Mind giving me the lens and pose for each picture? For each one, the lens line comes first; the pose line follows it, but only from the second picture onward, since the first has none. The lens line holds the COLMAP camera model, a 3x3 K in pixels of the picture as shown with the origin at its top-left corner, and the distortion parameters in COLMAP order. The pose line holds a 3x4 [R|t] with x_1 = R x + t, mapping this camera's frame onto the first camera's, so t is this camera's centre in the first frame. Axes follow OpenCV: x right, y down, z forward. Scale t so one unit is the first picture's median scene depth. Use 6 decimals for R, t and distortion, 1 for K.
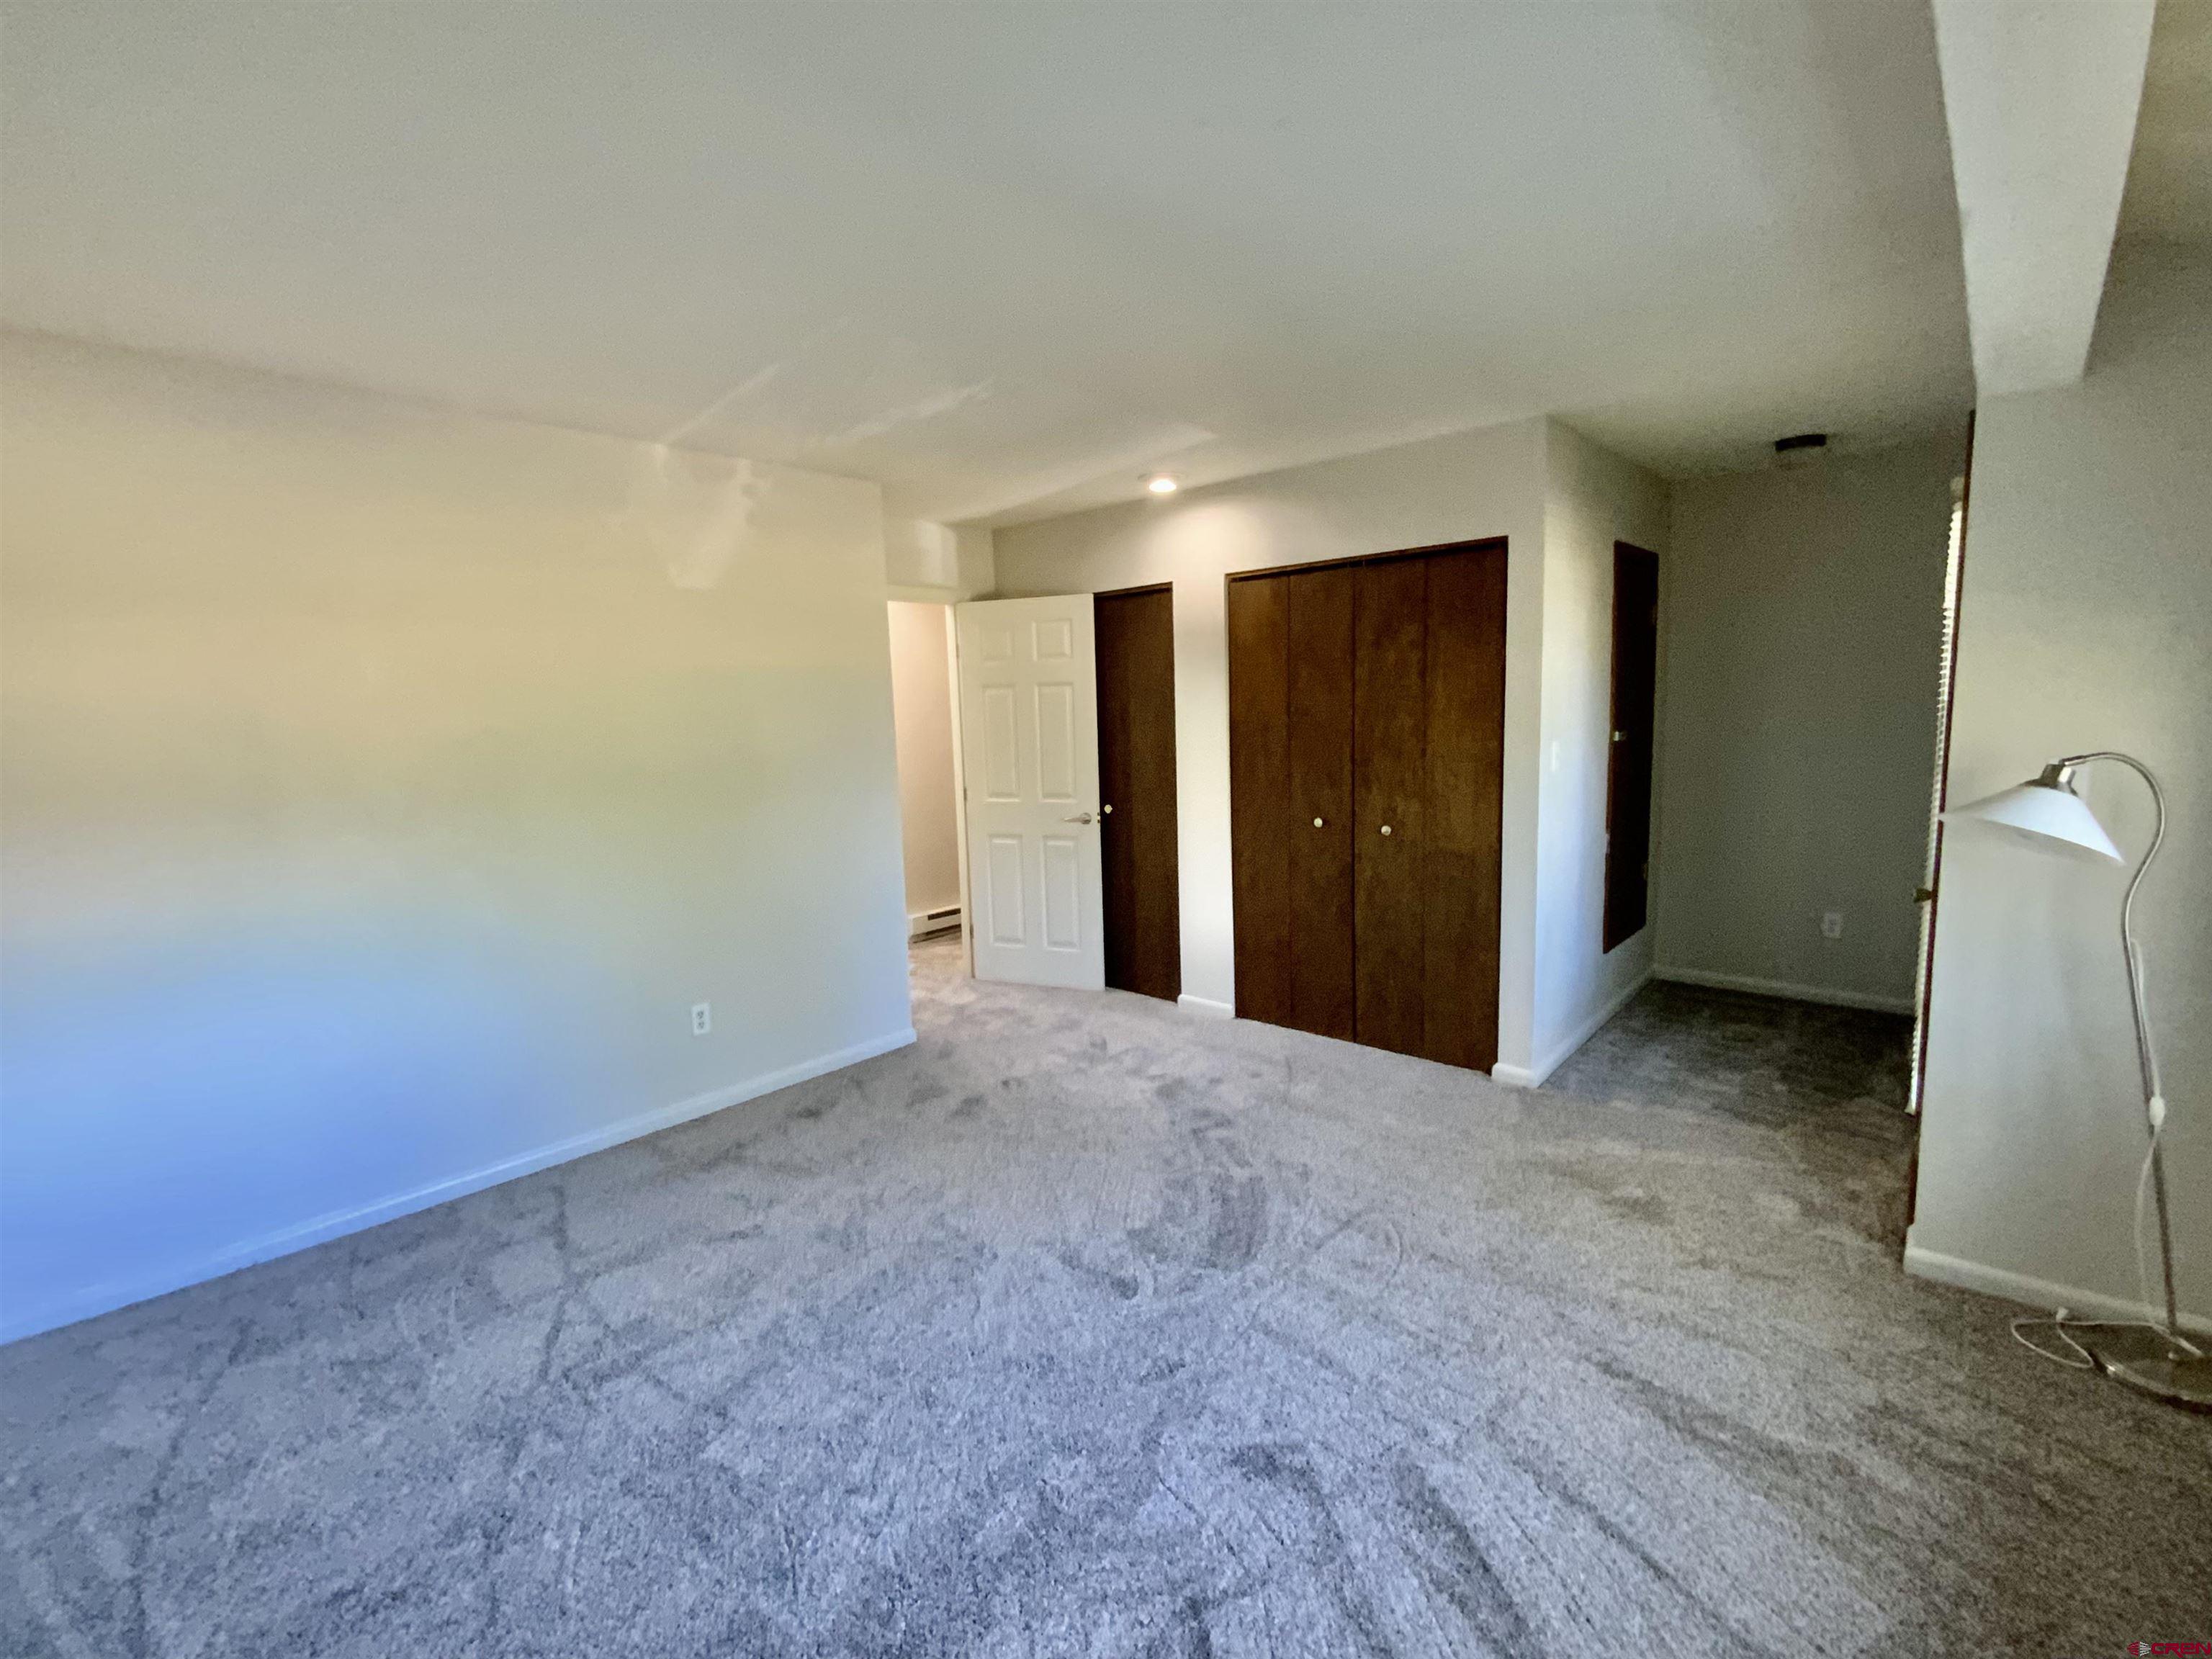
lens RADIAL K [[979.1, 0, 1106.0], [0, 979.1, 829.5], [0, 0, 1]] dist [-0.010277, 0.000078]
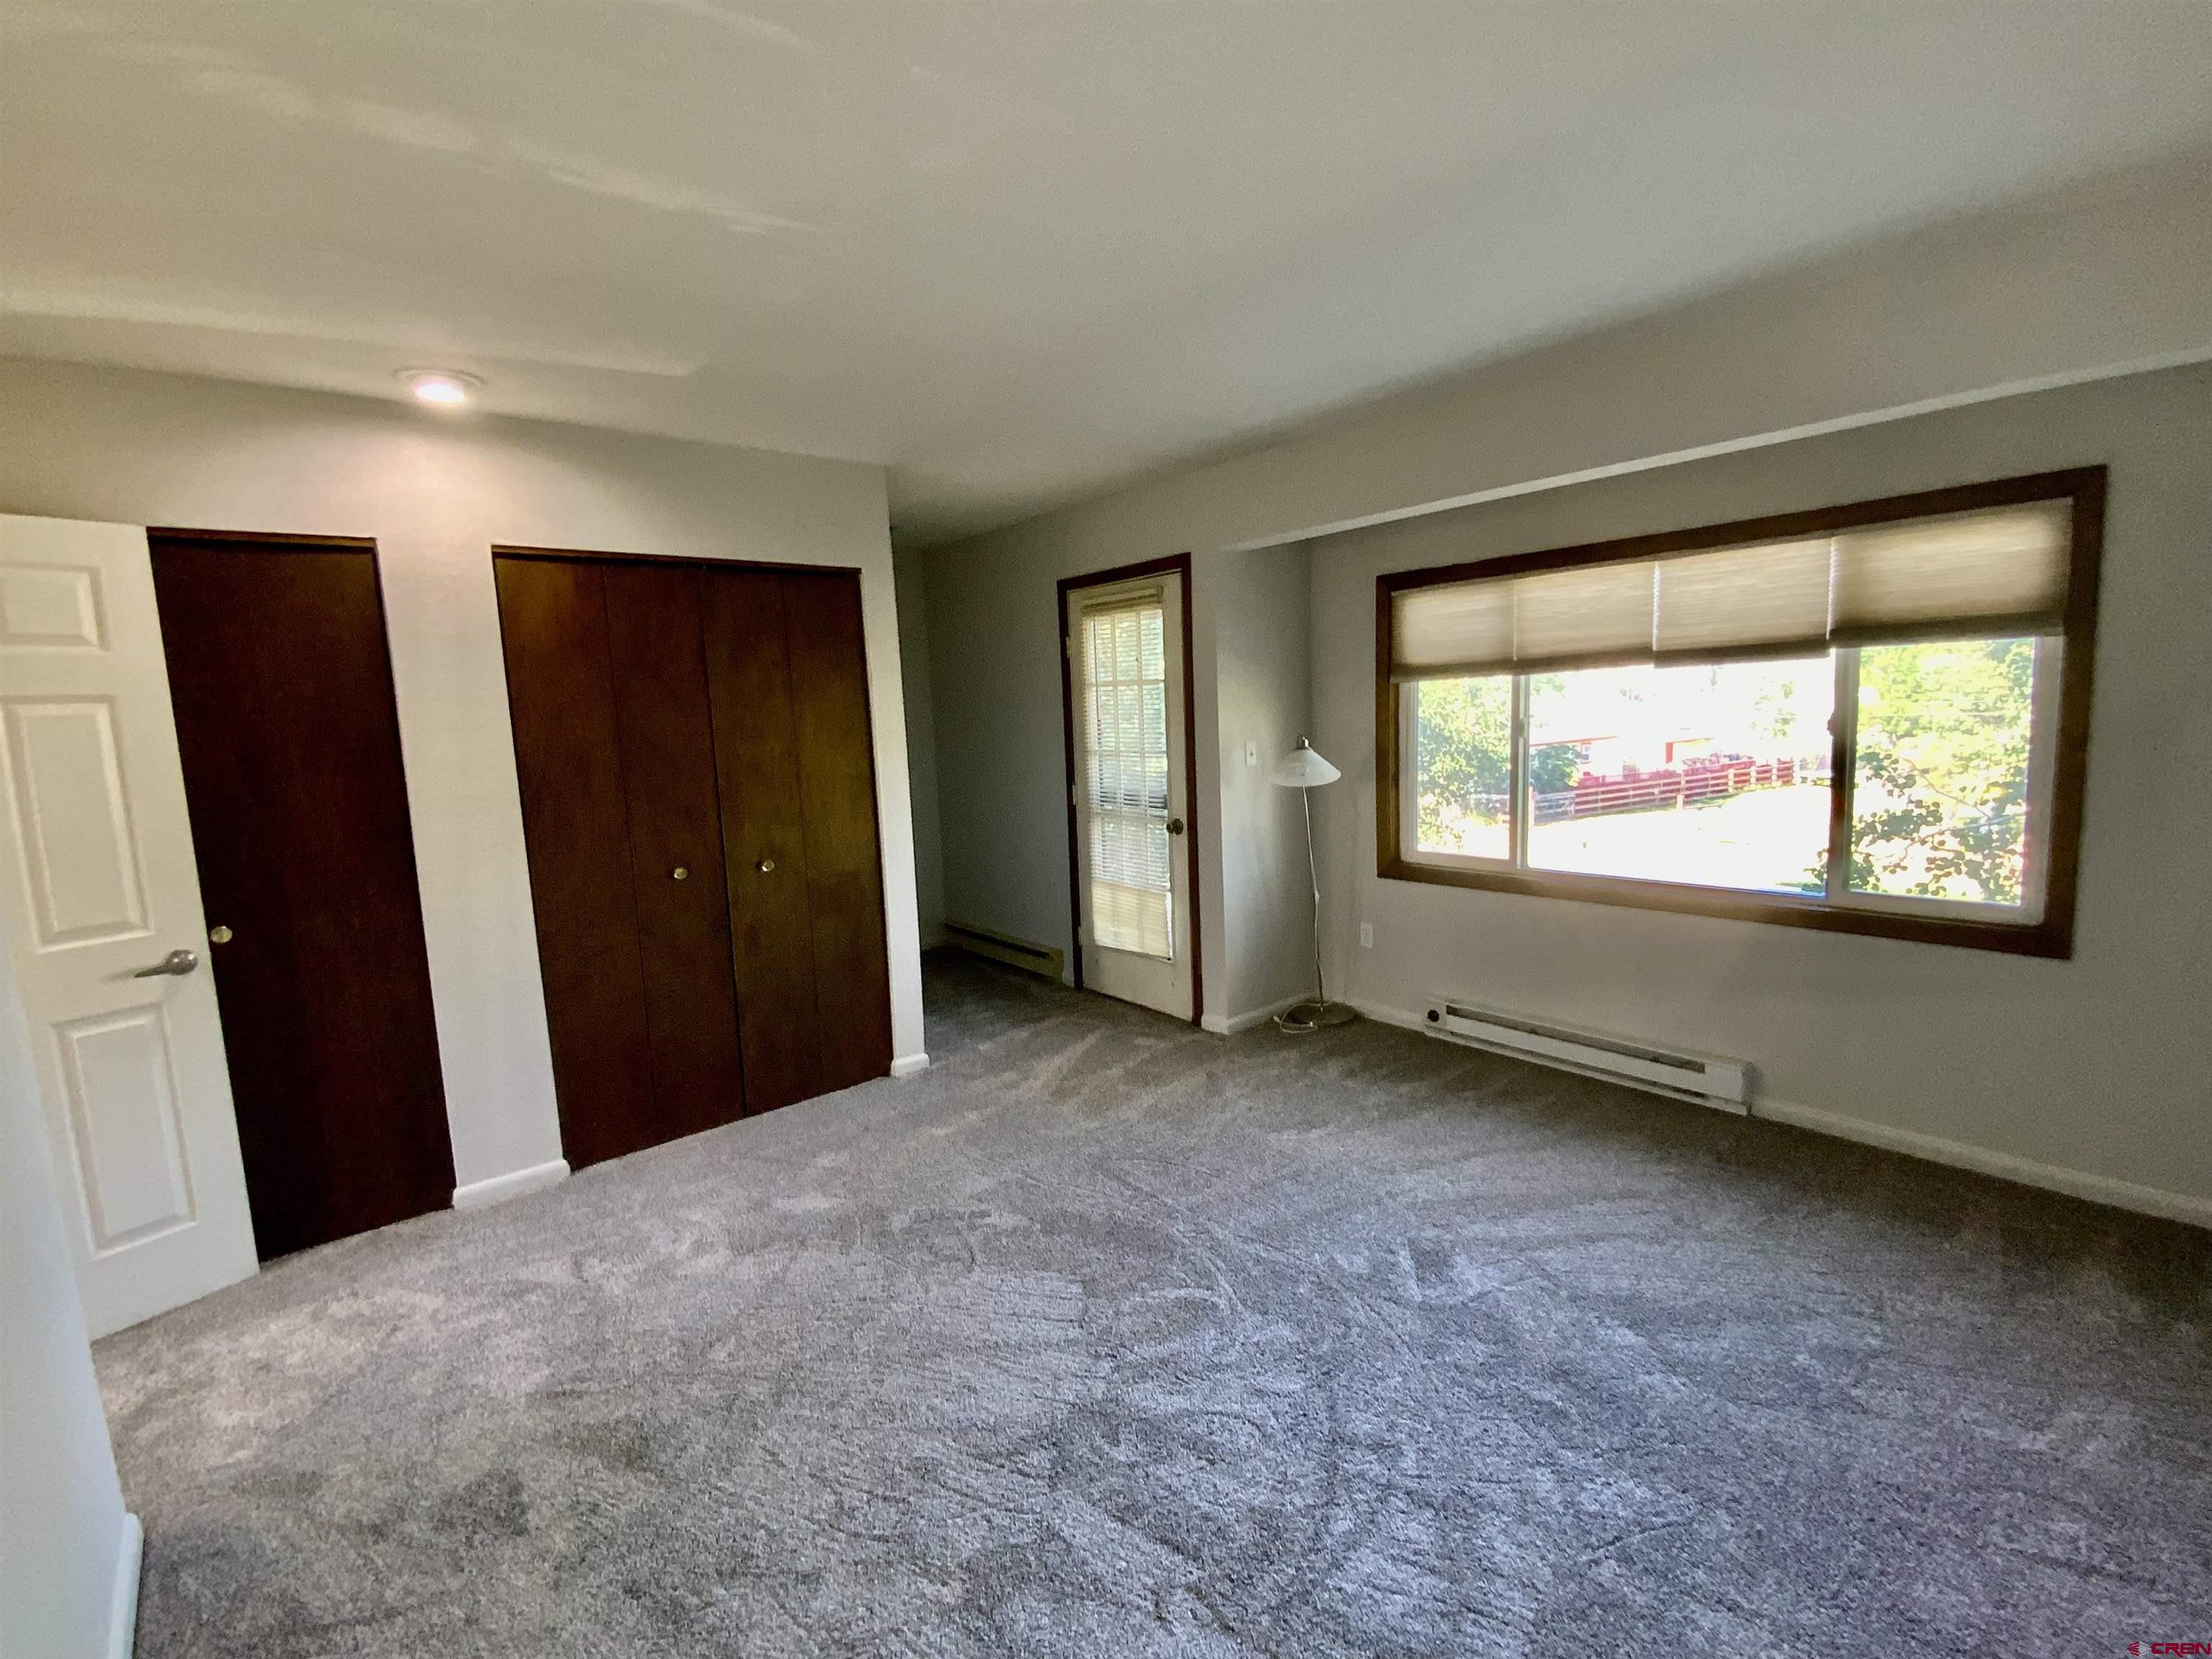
lens RADIAL K [[979.1, 0, 1106.0], [0, 979.1, 829.5], [0, 0, 1]] dist [-0.010277, 0.000078]
pose [[0.119665, -0.090267, 0.988702, -0.541702], [0.166819, 0.983528, 0.069604, -0.040309], [-0.978699, 0.156605, 0.132752, 0.529592]]
